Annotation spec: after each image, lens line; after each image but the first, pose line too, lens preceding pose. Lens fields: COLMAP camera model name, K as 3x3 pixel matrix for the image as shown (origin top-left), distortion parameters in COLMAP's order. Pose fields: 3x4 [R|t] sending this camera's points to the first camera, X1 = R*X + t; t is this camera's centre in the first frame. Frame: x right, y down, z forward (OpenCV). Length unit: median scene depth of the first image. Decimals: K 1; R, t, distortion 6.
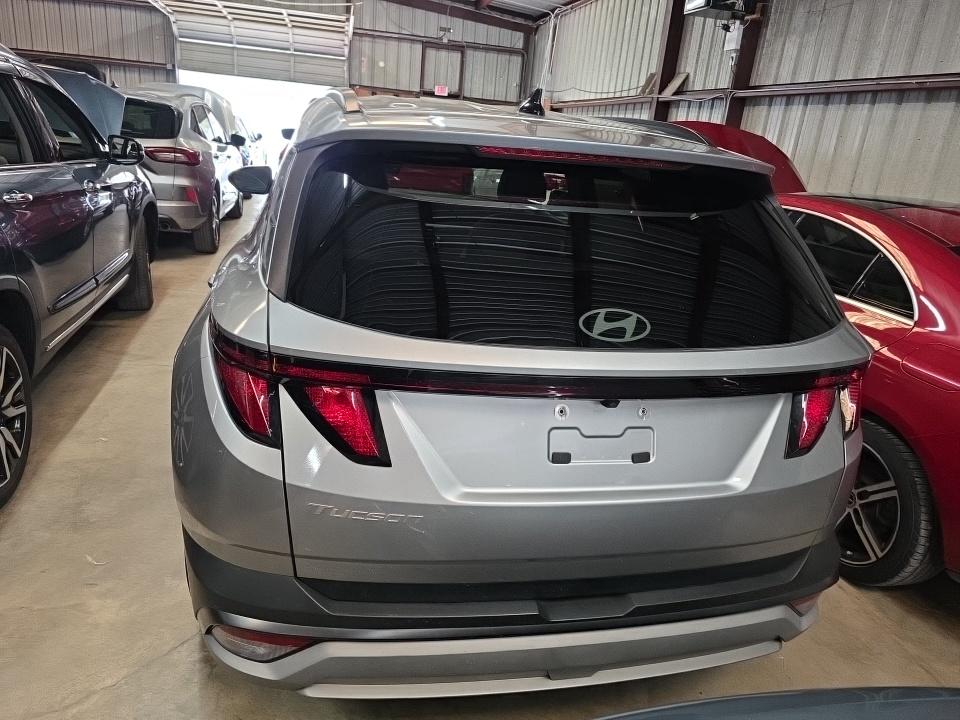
lens RADIAL K [[646.0, 0, 480.0], [0, 646.0, 360.0], [0, 0, 1]] dist [0.066913, -0.062897]
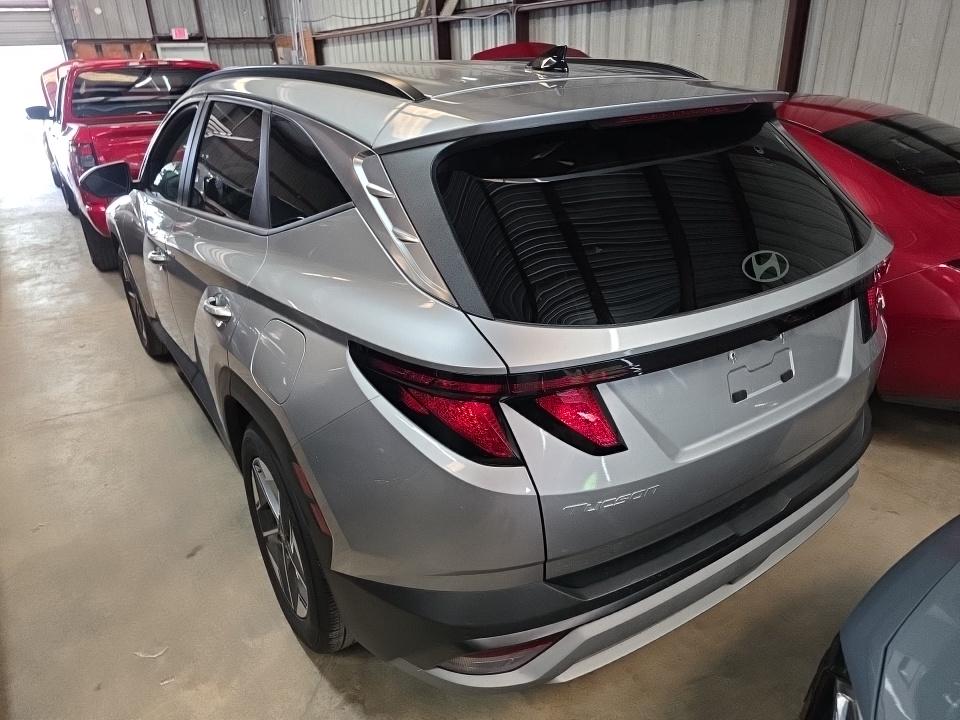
lens RADIAL K [[646.0, 0, 480.0], [0, 646.0, 360.0], [0, 0, 1]] dist [0.066913, -0.062897]
pose [[0.921055, -0.262222, 0.287919, -0.109550], [0.231969, 0.963277, 0.135235, -0.029963], [-0.312808, -0.057771, 0.948058, 0.017623]]
